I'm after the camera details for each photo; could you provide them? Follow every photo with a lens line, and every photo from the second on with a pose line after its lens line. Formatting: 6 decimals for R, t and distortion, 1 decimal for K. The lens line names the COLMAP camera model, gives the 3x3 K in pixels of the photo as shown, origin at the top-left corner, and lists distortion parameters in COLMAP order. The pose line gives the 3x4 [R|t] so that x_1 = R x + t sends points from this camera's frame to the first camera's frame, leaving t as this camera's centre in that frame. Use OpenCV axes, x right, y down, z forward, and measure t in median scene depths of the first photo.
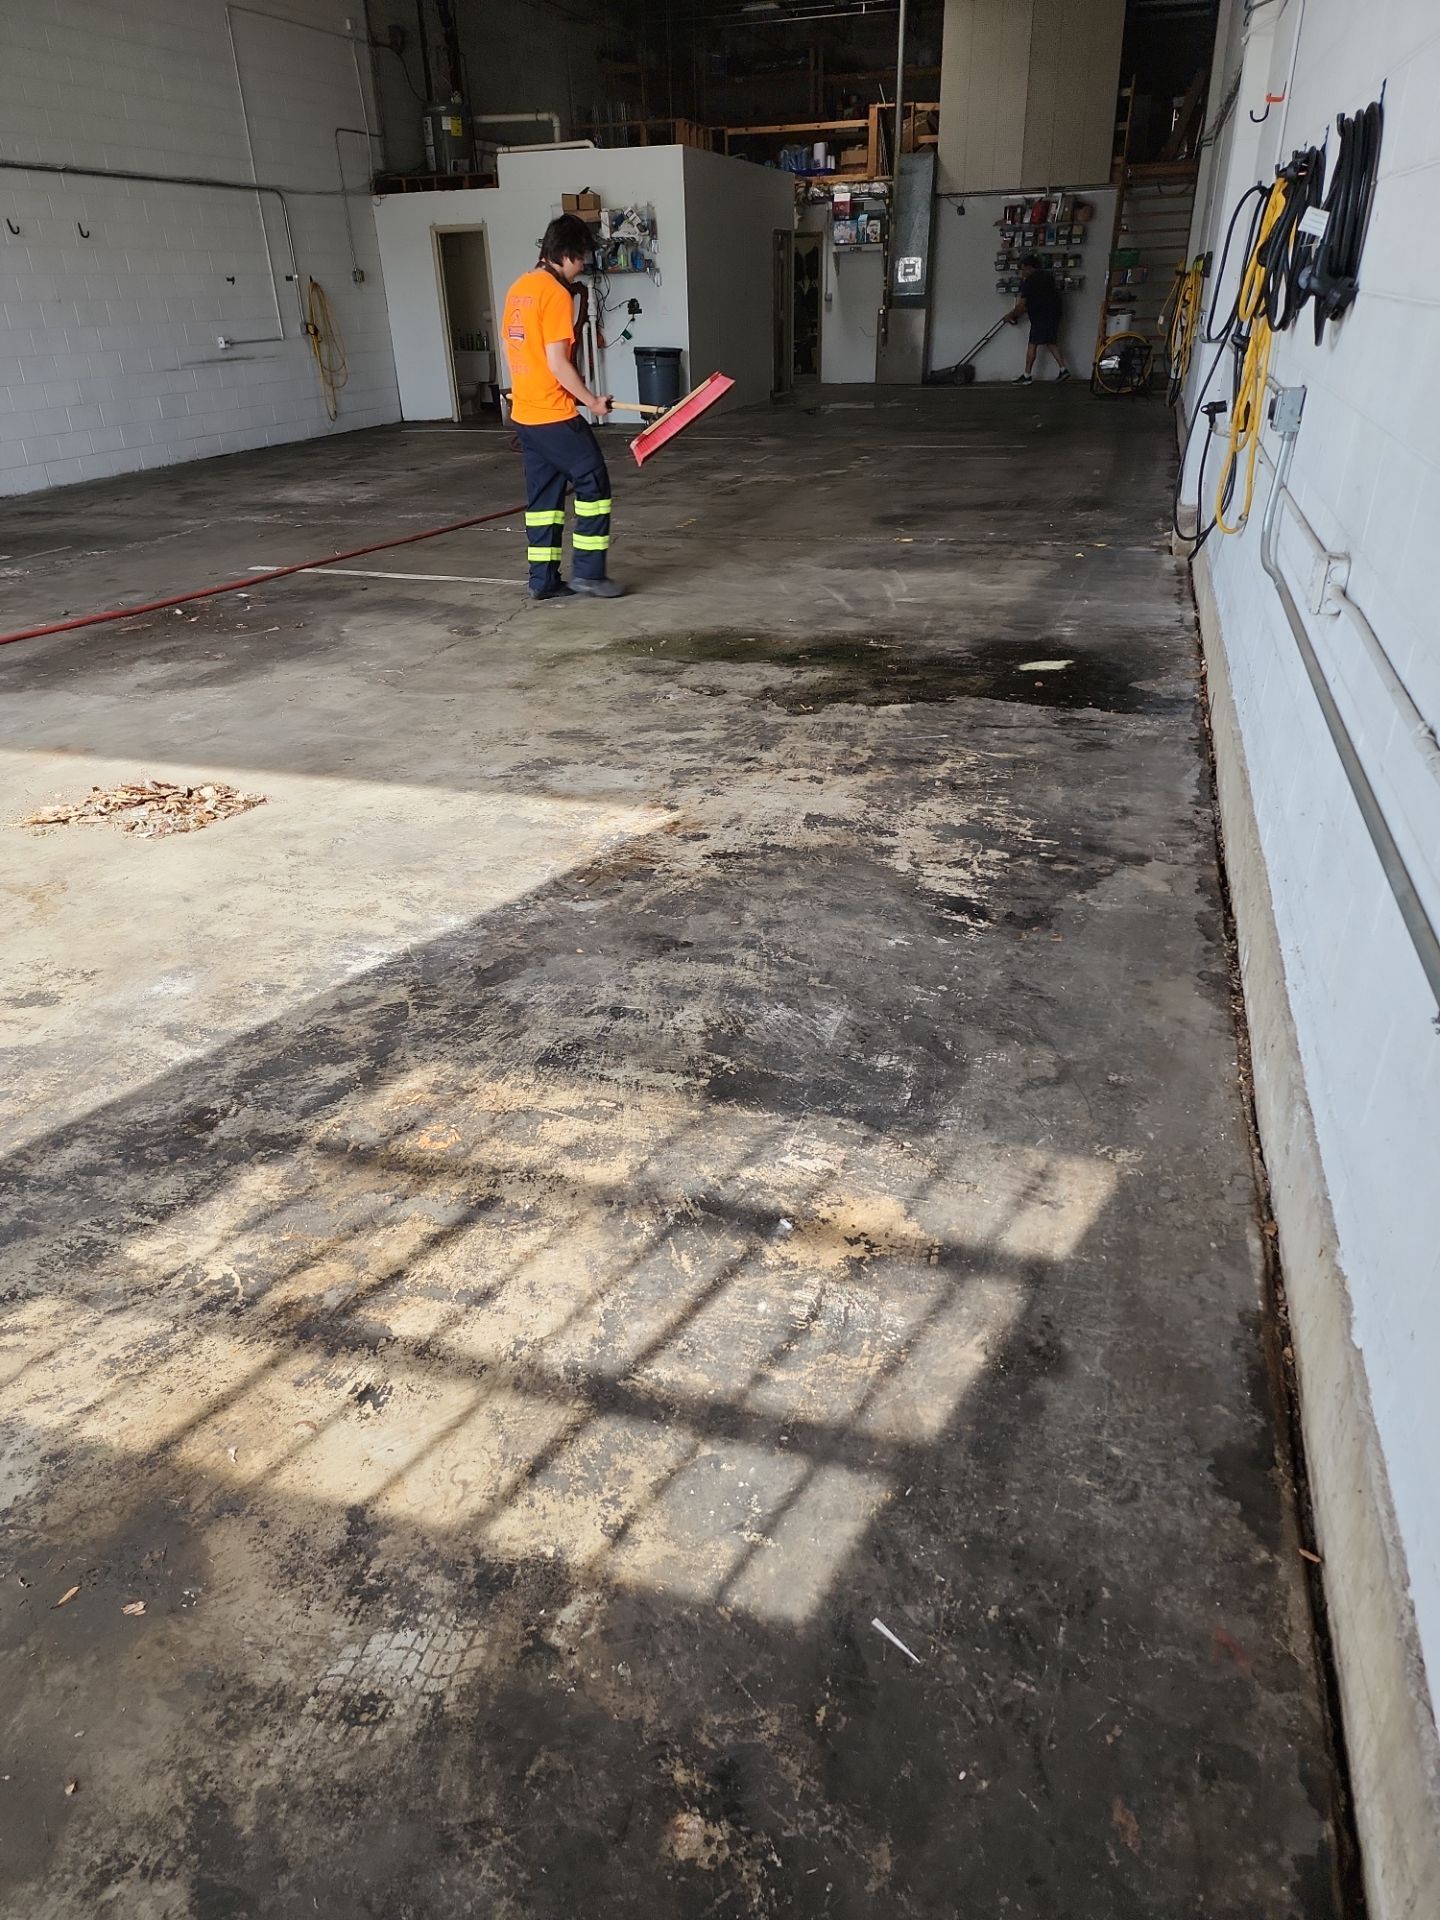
lens RADIAL K [[1283.6, 0, 710.4], [0, 1283.6, 974.1], [0, 0, 1]] dist [0.072039, -0.055679]
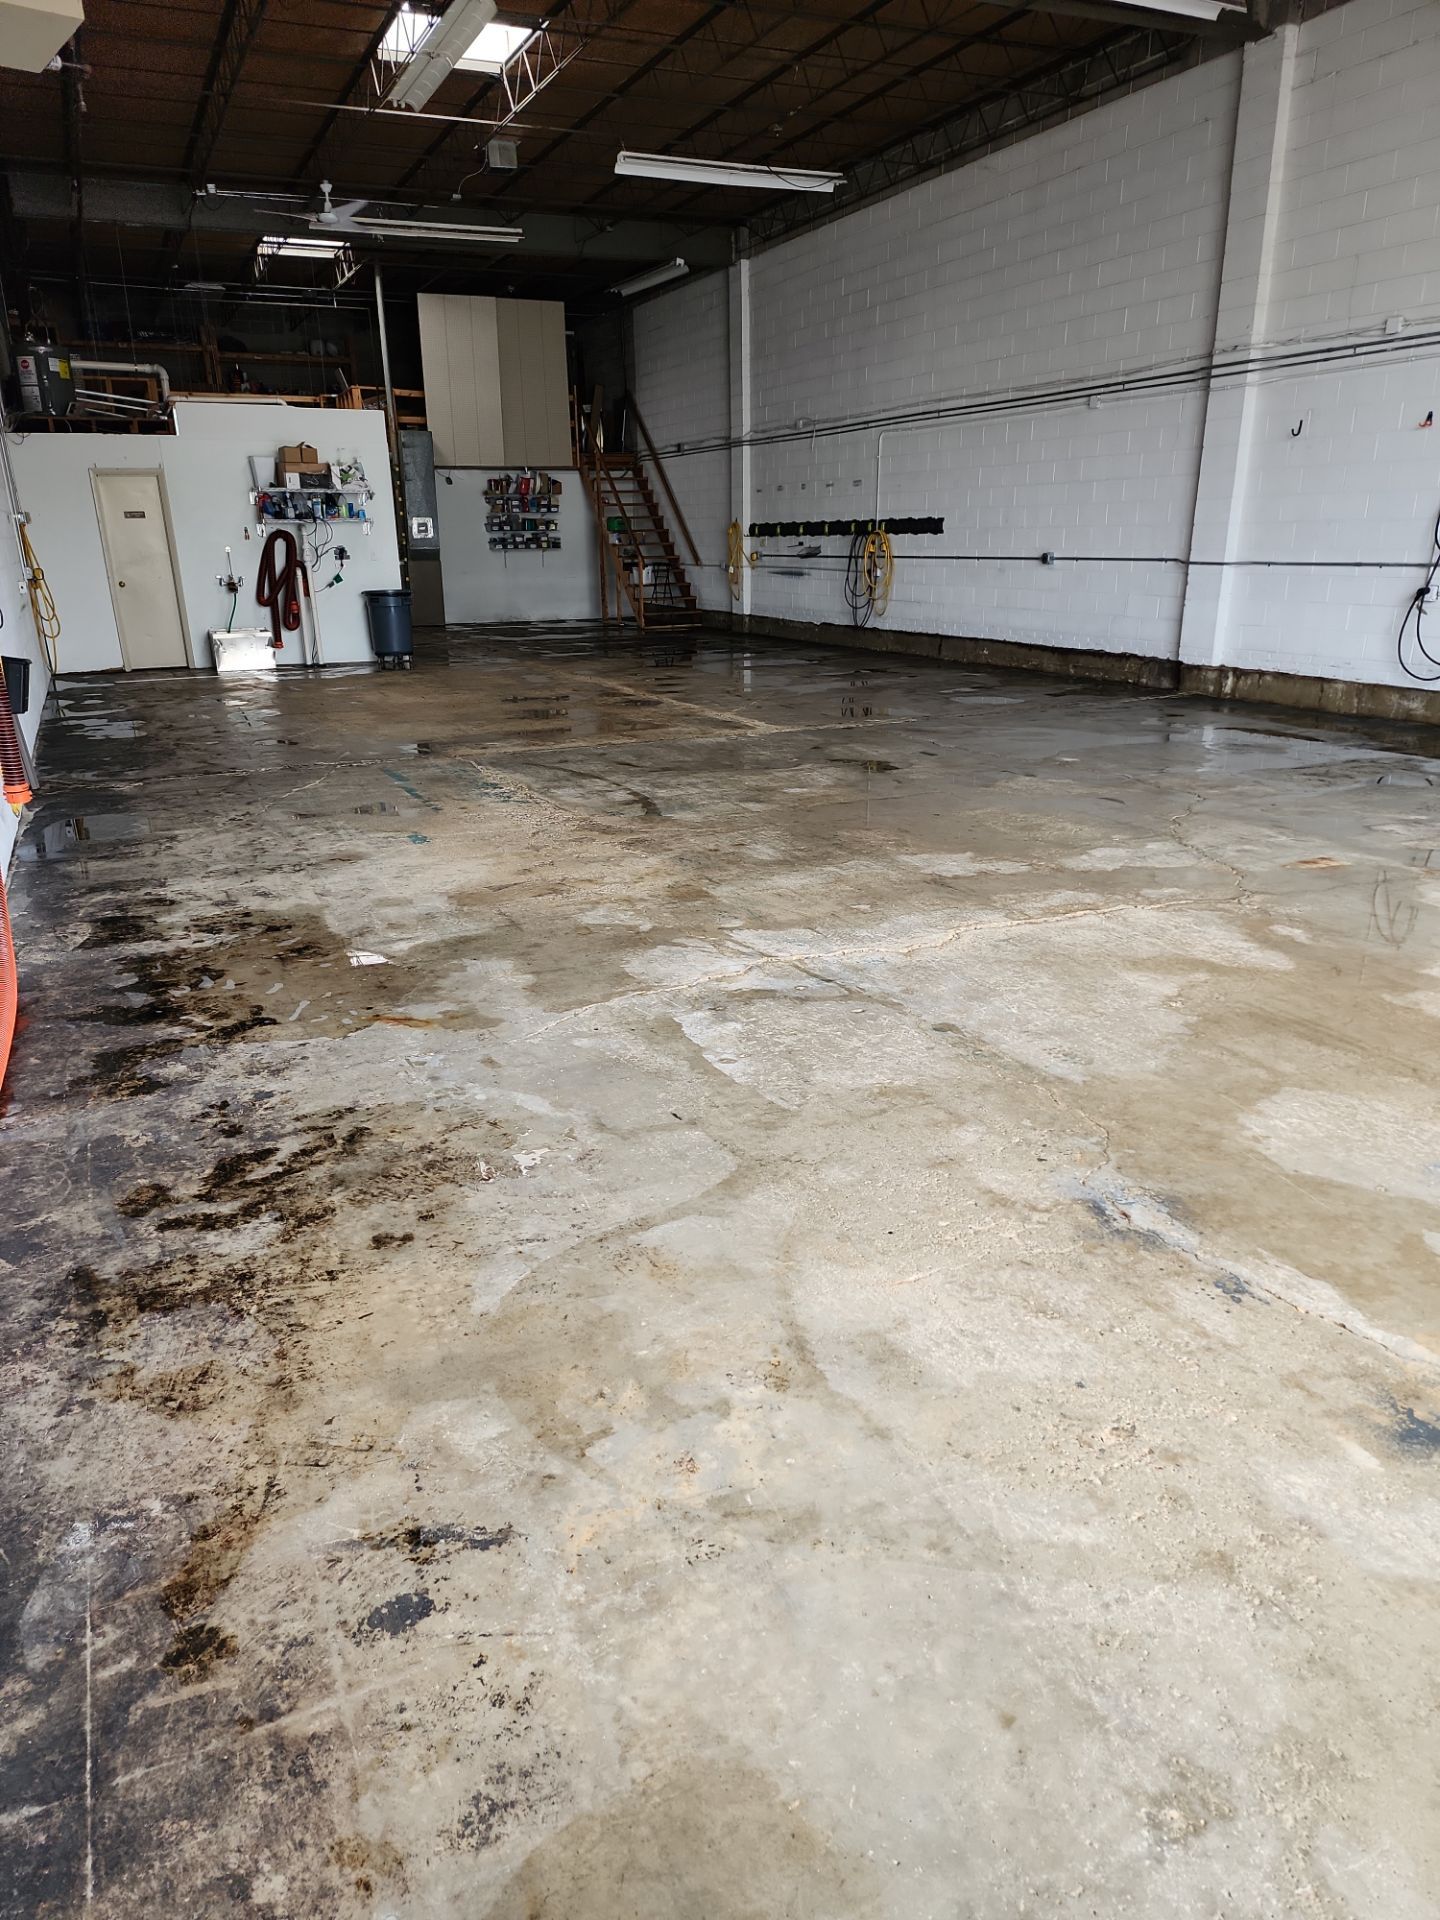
lens RADIAL K [[1283.6, 0, 697.3], [0, 1283.6, 978.8], [0, 0, 1]] dist [0.072039, -0.055679]
pose [[0.743981, -0.203849, 0.636348, -2.264069], [0.309020, 0.949335, -0.057177, -0.235848], [-0.592452, 0.239183, 0.769280, 0.589234]]
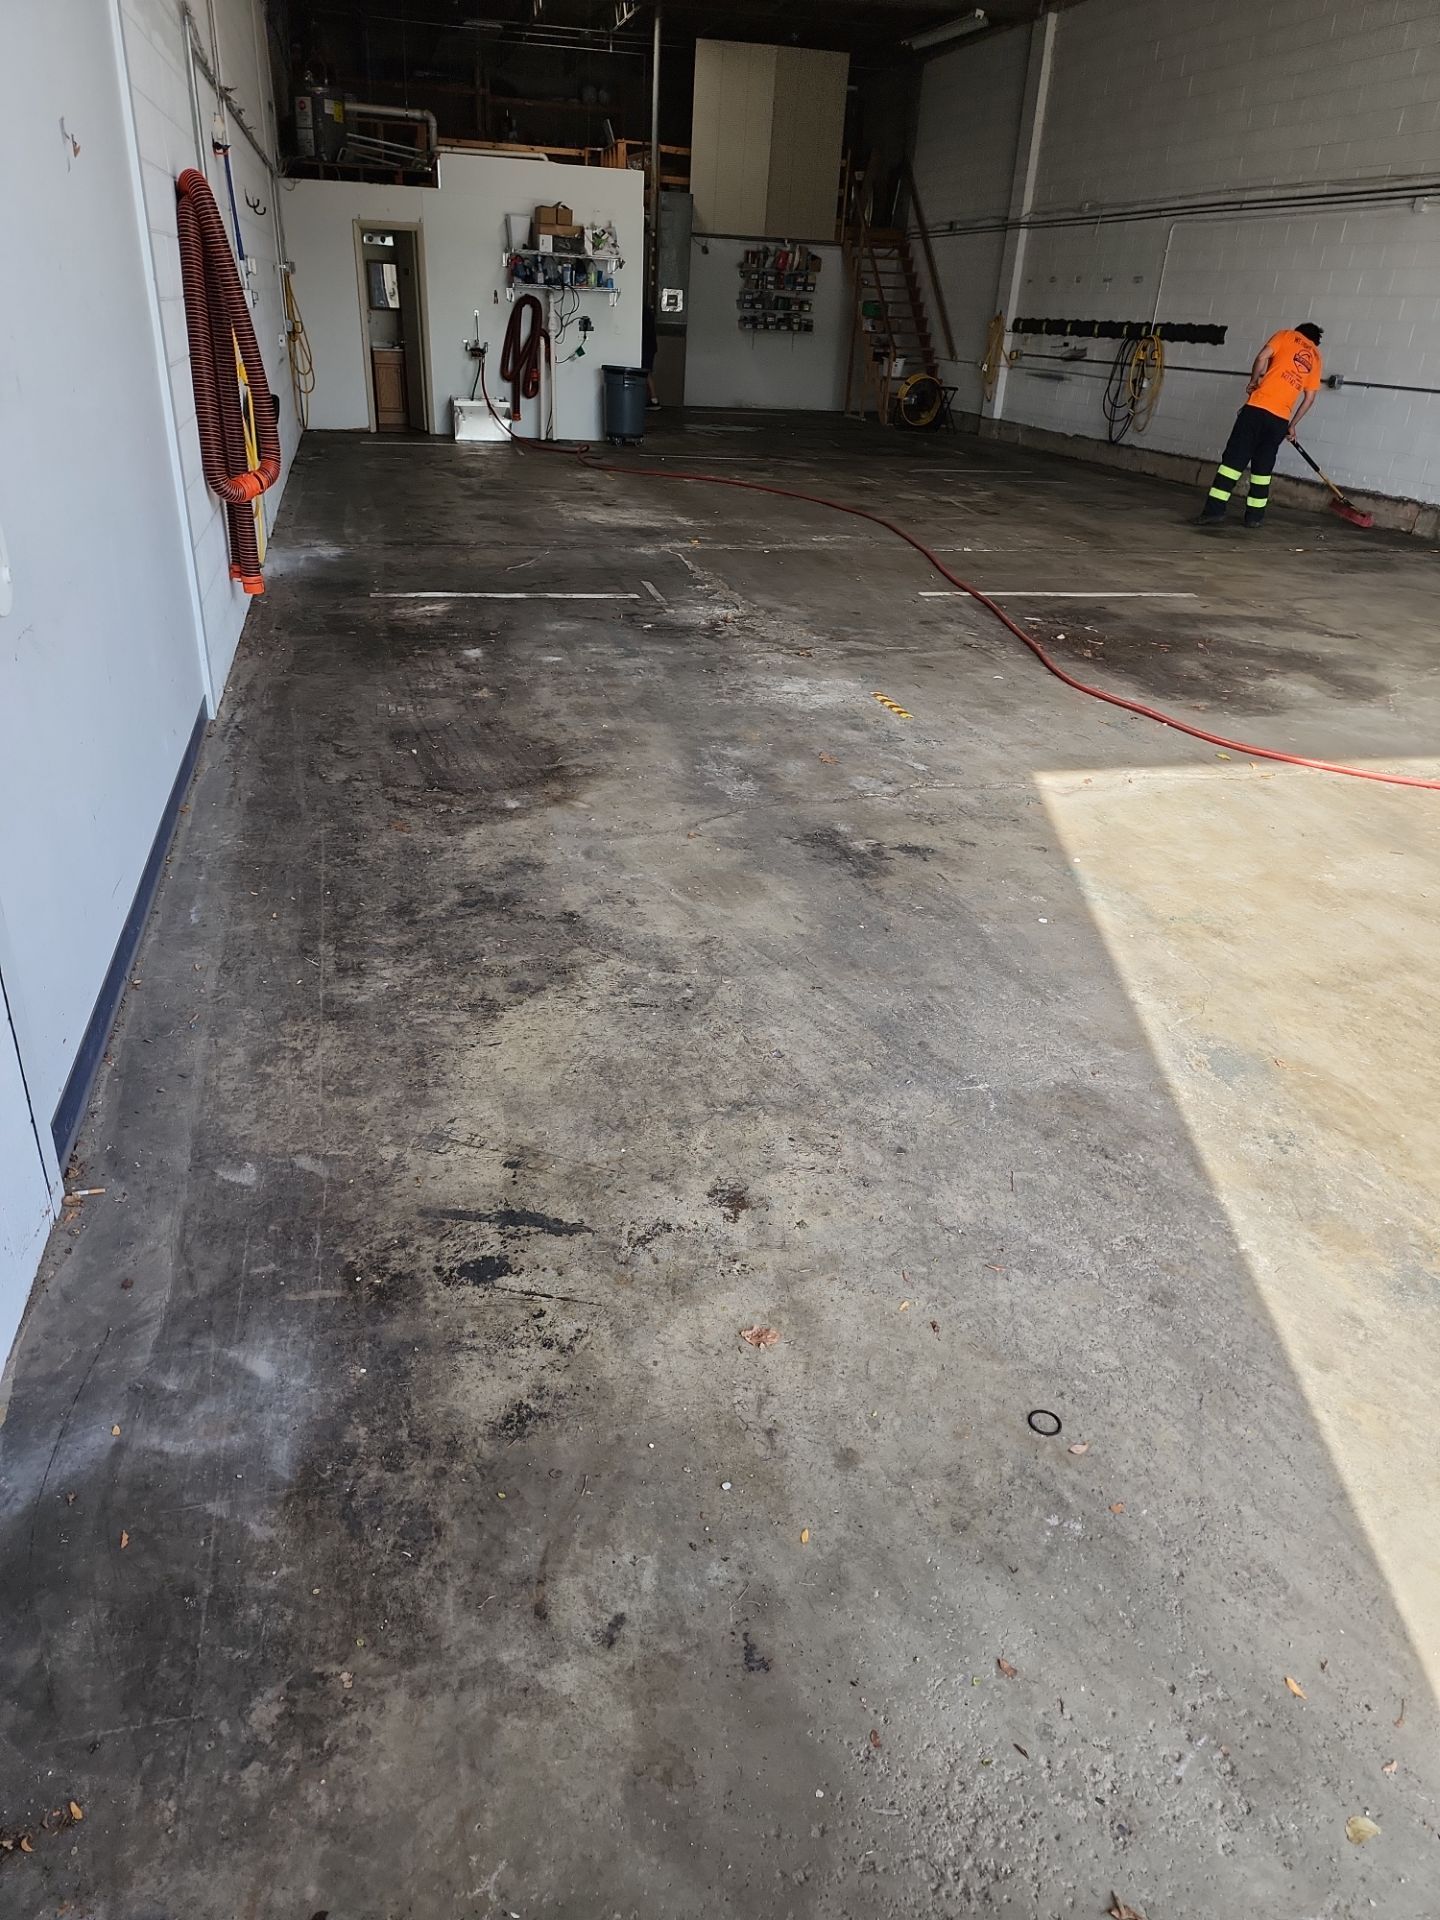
lens RADIAL K [[1283.6, 0, 700.5], [0, 1283.6, 964.4], [0, 0, 1]] dist [0.072039, -0.055679]
pose [[0.852110, -0.175181, 0.493173, -2.269791], [0.181260, 0.982779, 0.035912, -0.208094], [-0.490971, 0.058791, 0.869190, 0.489668]]
